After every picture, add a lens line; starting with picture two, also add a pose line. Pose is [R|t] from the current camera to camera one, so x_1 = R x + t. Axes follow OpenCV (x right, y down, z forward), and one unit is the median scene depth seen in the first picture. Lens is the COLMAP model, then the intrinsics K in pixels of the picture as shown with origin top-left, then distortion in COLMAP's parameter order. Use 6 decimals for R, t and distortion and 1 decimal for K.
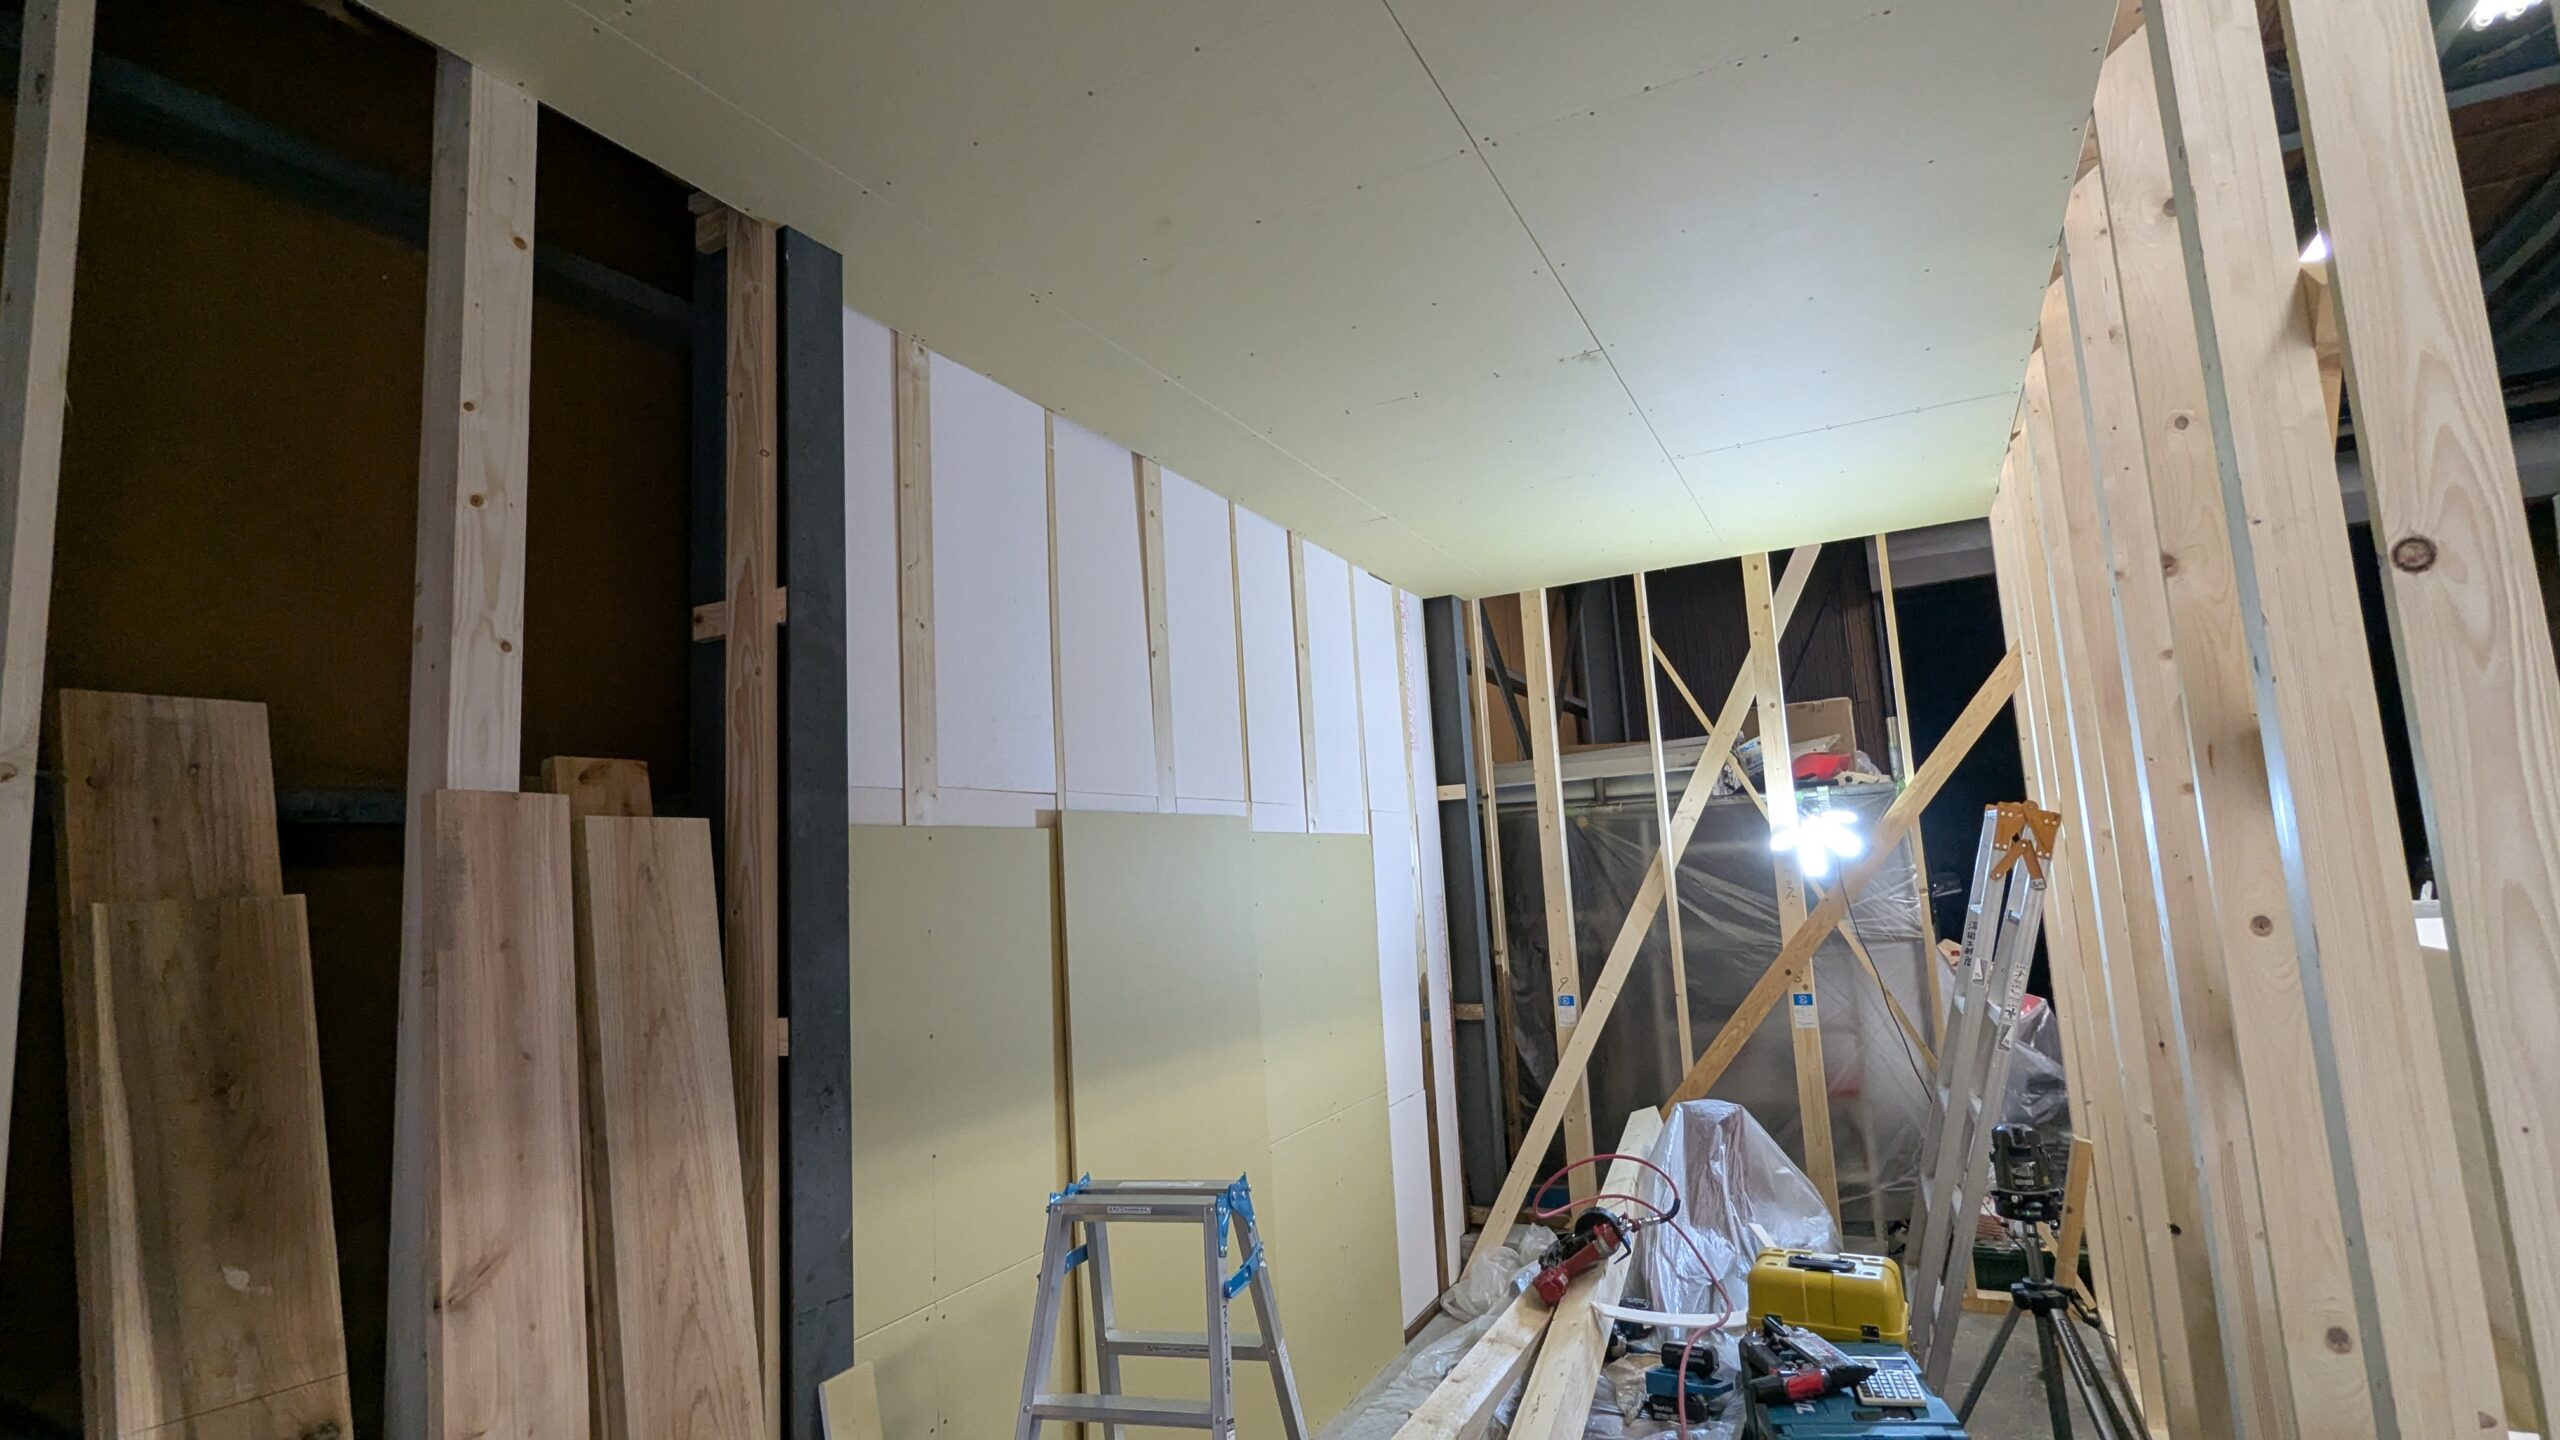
lens RADIAL K [[1202.5, 0, 1280.0], [0, 1202.5, 720.0], [0, 0, 1]] dist [-0.000058, 0.000323]
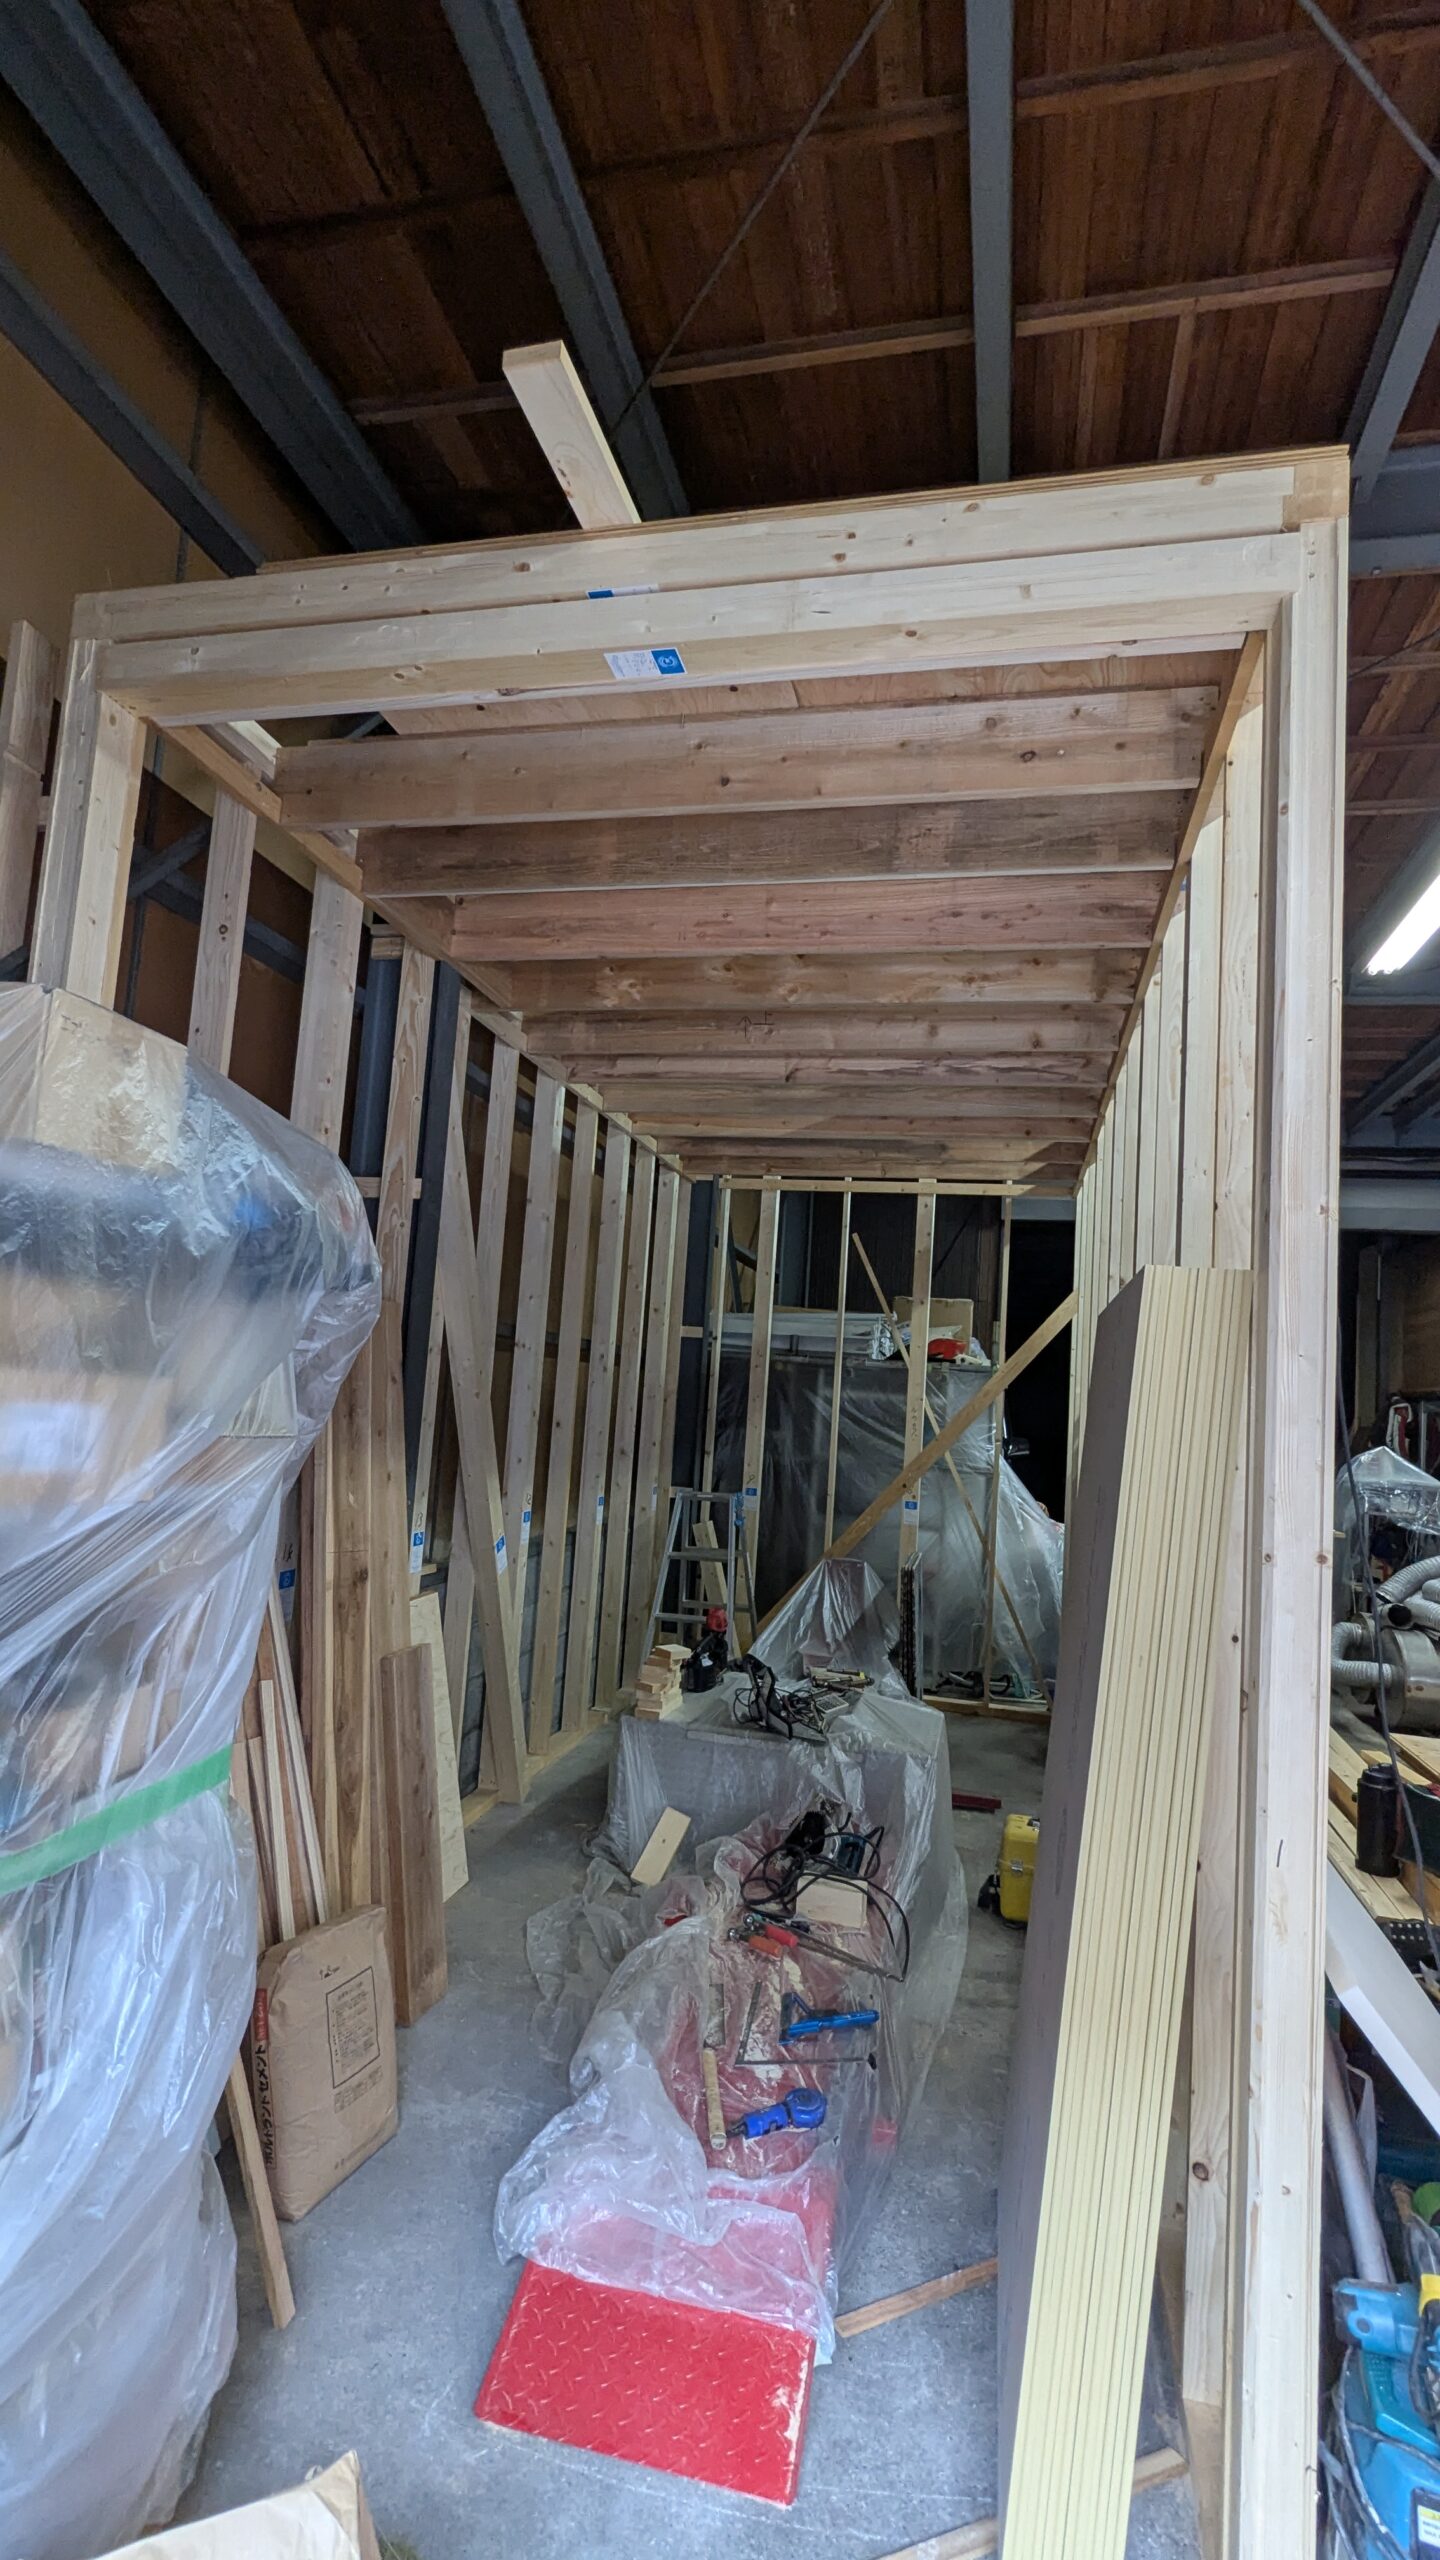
lens RADIAL K [[1202.5, 0, 720.0], [0, 1202.5, 1280.0], [0, 0, 1]] dist [-0.000058, 0.000323]
pose [[0.961541, 0.145619, 0.232881, -0.151467], [-0.153264, 0.988072, 0.014973, -0.022912], [-0.227923, -0.050090, 0.972390, -0.320783]]
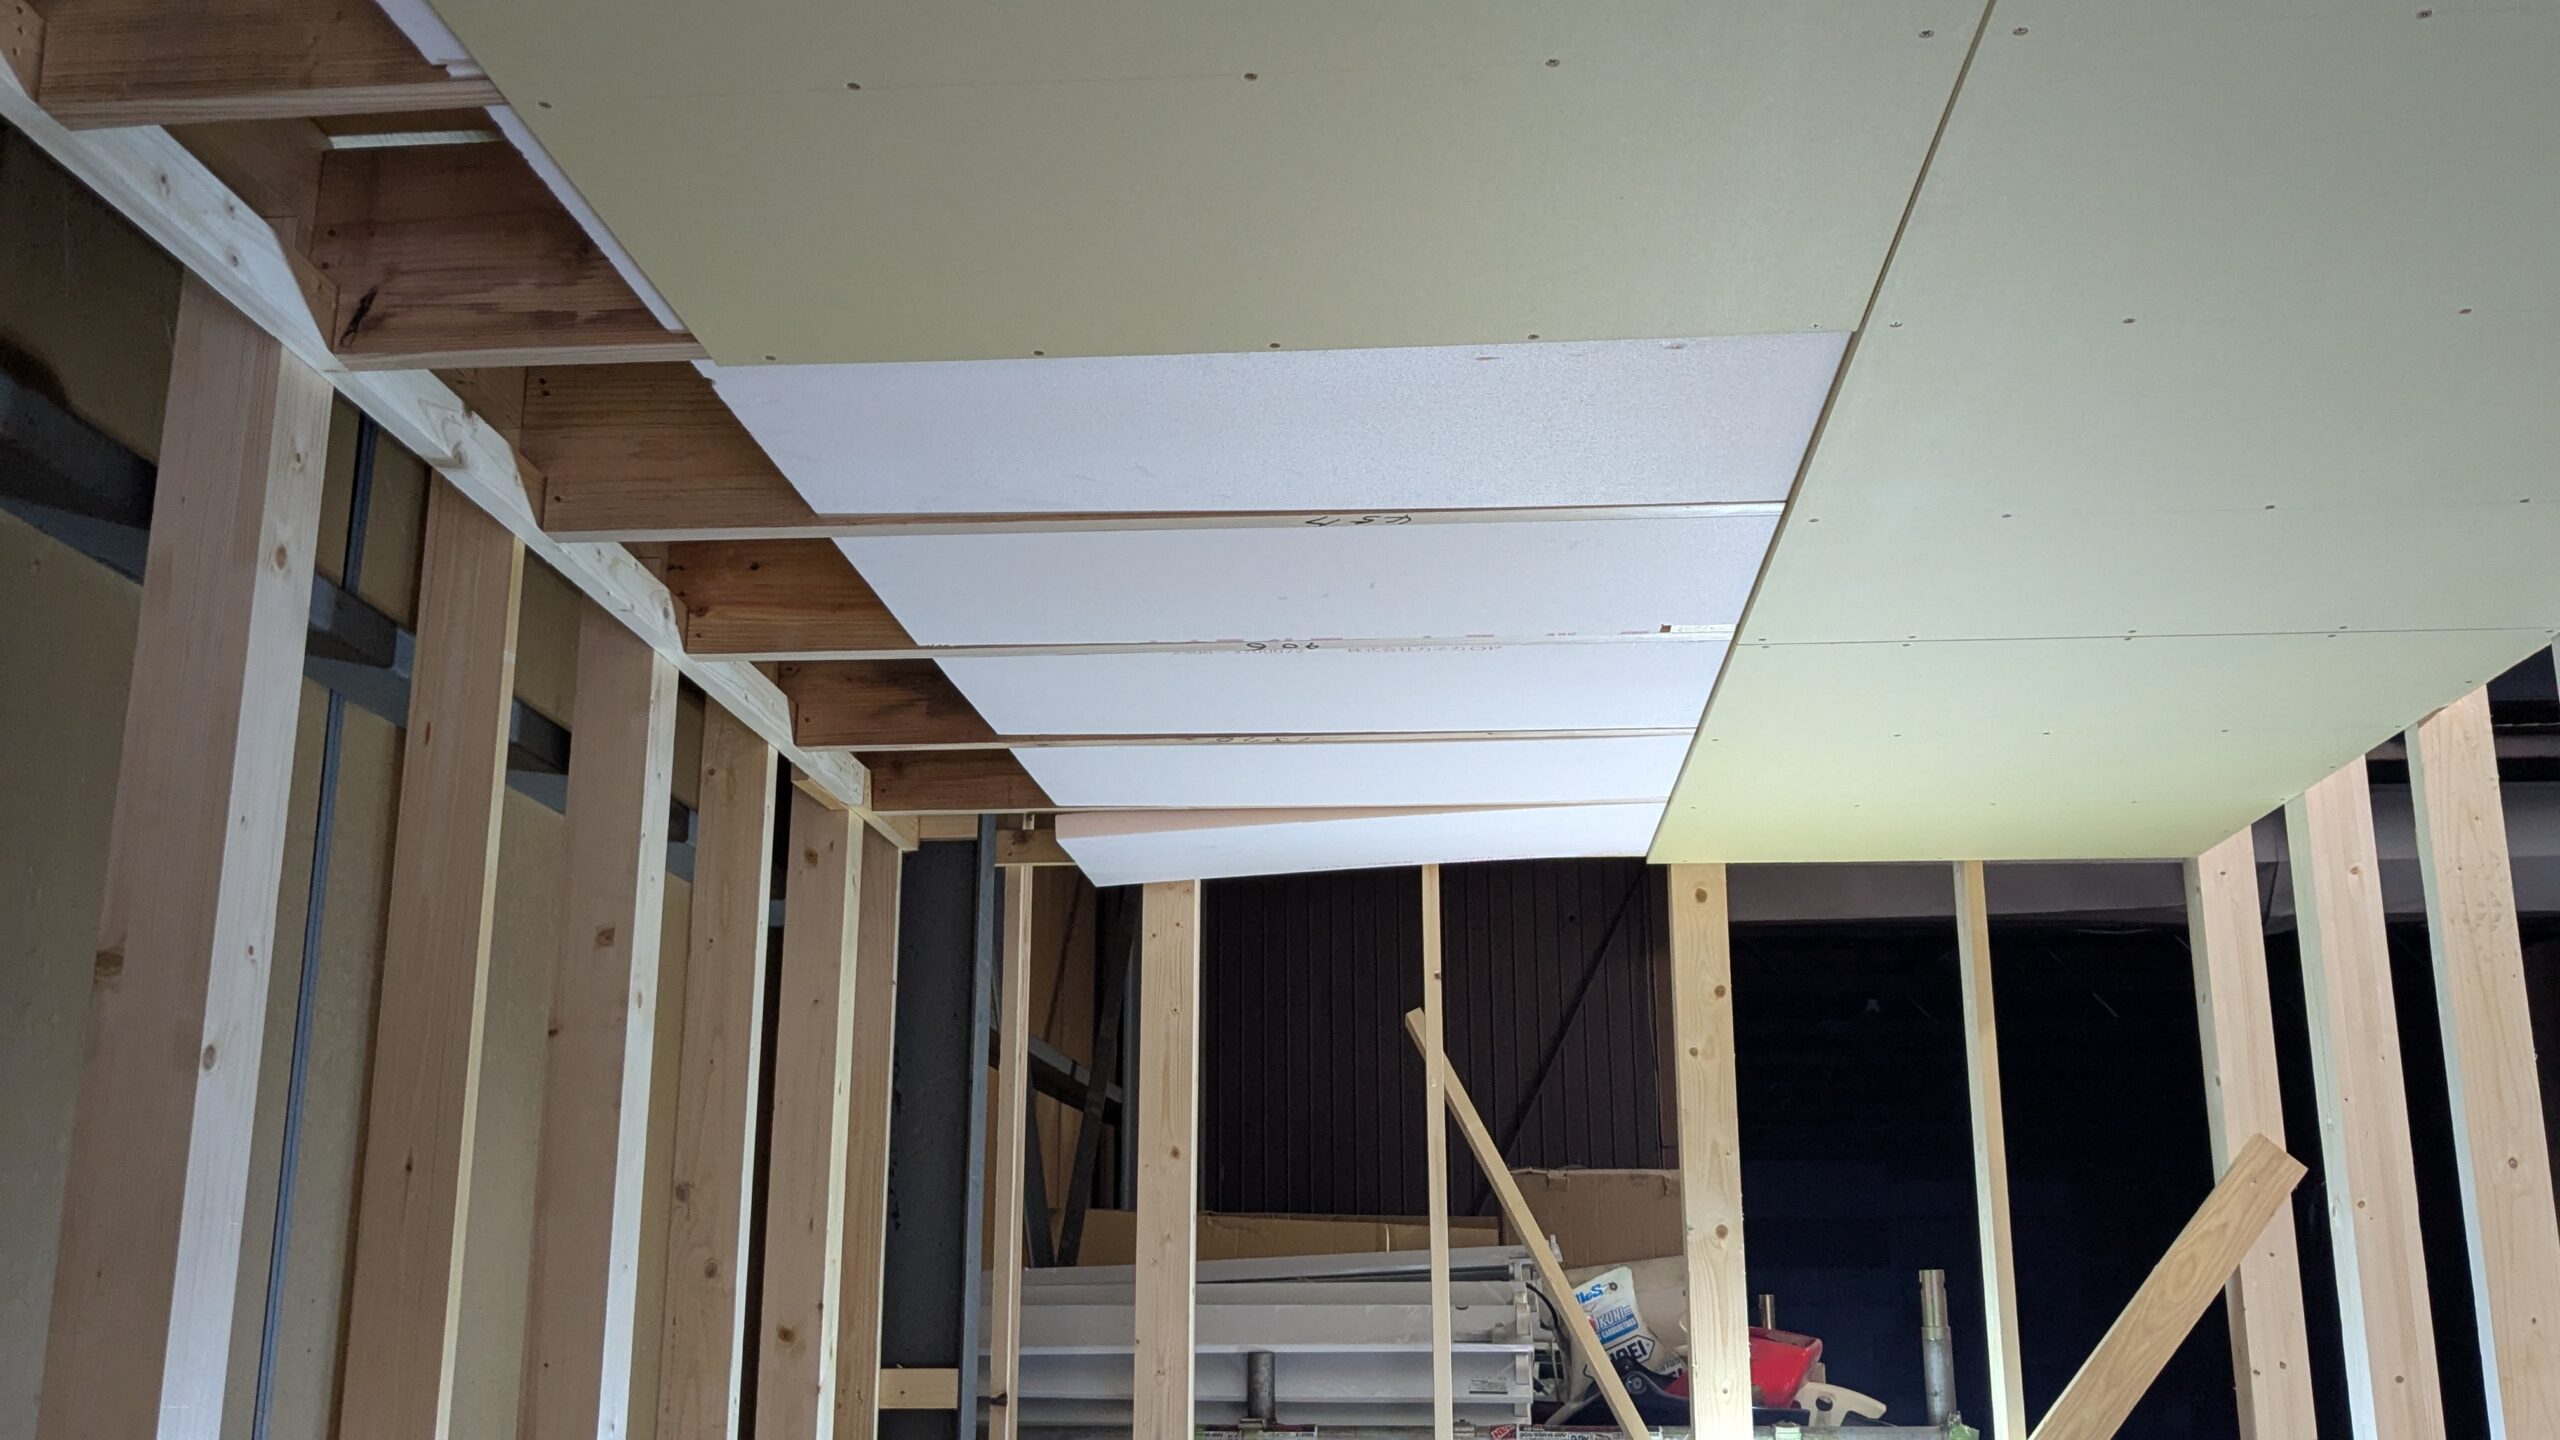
lens RADIAL K [[2206.0, 0, 1280.0], [0, 2206.0, 720.0], [0, 0, 1]] dist [0.002152, -0.000577]
pose [[0.919399, 0.148610, 0.364171, -0.034739], [-0.096323, 0.982752, -0.157859, -0.046757], [-0.381349, 0.110057, 0.917856, 0.308171]]
